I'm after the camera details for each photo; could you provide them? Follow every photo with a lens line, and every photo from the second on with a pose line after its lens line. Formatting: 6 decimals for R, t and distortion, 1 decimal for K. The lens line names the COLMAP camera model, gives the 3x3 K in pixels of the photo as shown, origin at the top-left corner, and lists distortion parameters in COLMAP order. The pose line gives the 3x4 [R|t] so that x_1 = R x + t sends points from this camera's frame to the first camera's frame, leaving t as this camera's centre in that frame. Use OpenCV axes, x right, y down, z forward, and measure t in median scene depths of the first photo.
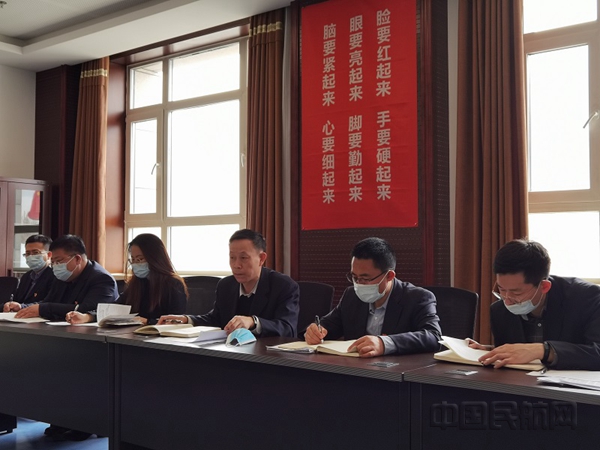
lens RADIAL K [[682.8, 0, 299.6], [0, 682.8, 223.1], [0, 0, 1]] dist [-0.010432, 0.000000]
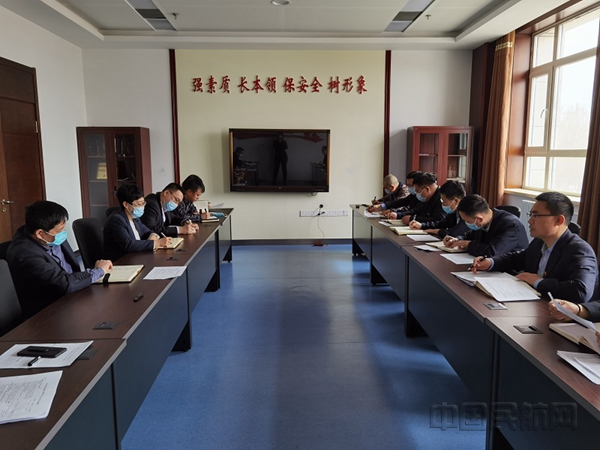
lens RADIAL K [[475.8, 0, 299.8], [0, 475.8, 225.9], [0, 0, 1]] dist [0.015126, 0.004764]
pose [[0.622672, 0.122572, -0.772823, 0.243987], [0.040161, 0.981347, 0.188003, -0.058024], [0.781451, -0.148101, 0.606135, 0.020266]]
